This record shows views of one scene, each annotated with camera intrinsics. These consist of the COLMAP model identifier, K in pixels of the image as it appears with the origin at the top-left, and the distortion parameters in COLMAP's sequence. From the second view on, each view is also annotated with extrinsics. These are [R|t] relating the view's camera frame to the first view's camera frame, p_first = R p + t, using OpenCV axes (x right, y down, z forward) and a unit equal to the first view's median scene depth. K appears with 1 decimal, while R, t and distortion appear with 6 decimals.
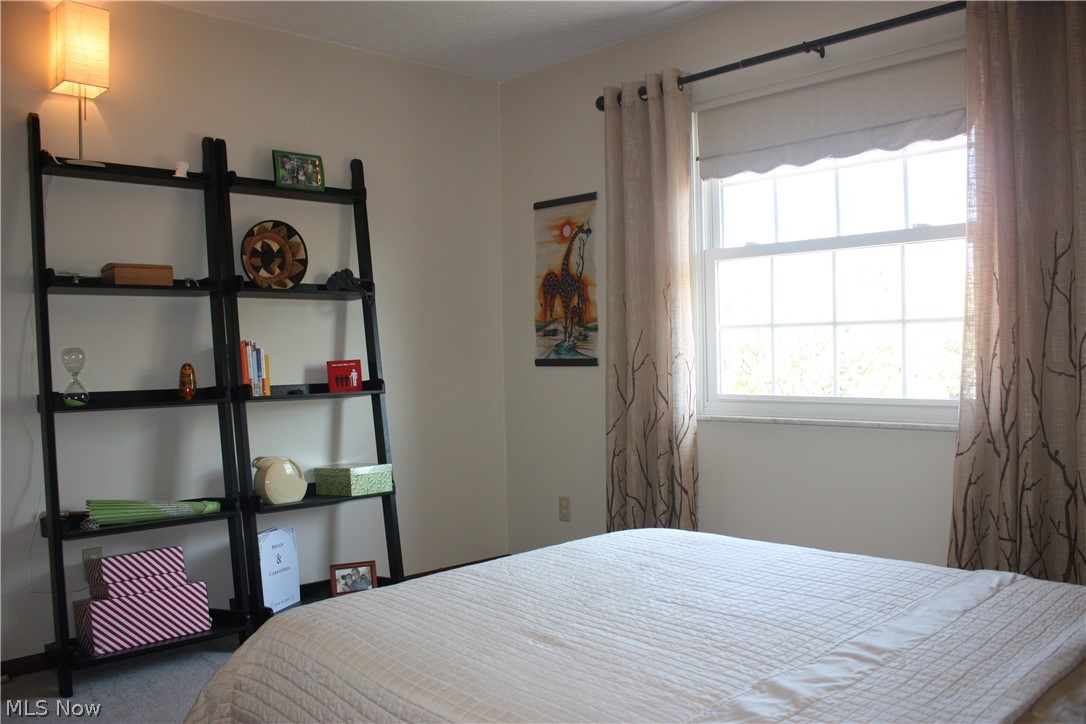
lens RADIAL K [[940.8, 0, 542.6], [0, 940.8, 347.7], [0, 0, 1]] dist [-0.154872, 0.117896]
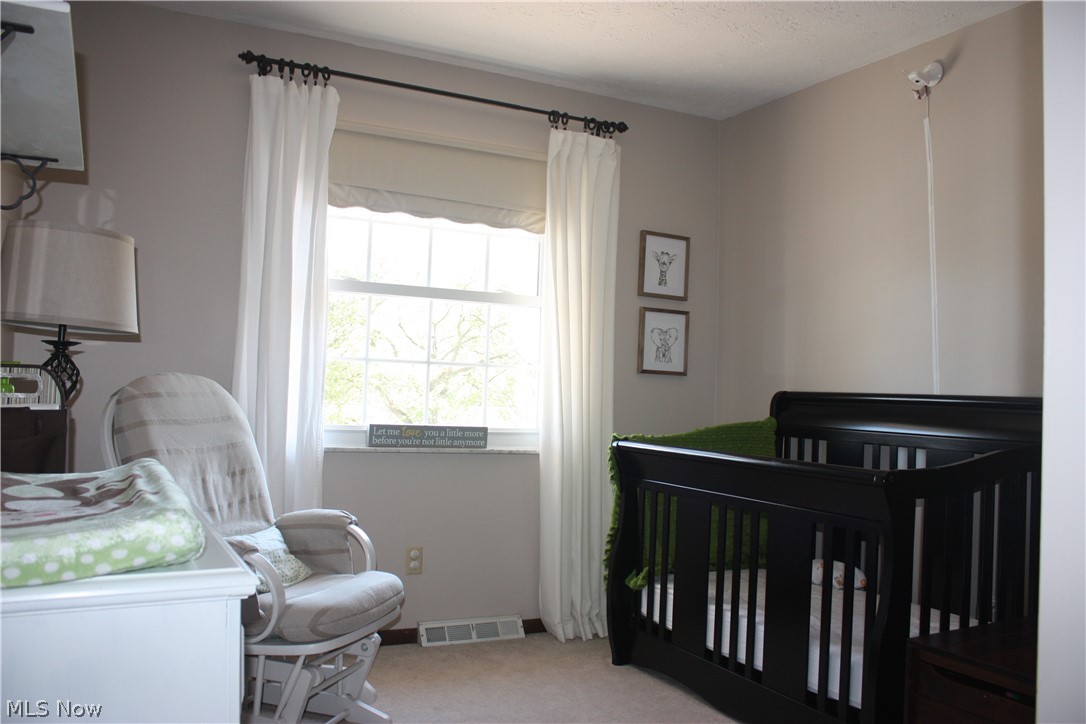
lens RADIAL K [[940.8, 0, 542.6], [0, 940.8, 347.7], [0, 0, 1]] dist [-0.154872, 0.117896]
pose [[0.222596, 0.077191, 0.971850, -0.766924], [-0.048111, 0.996516, -0.068131, 0.027442], [-0.973723, -0.031591, 0.225534, 0.589631]]
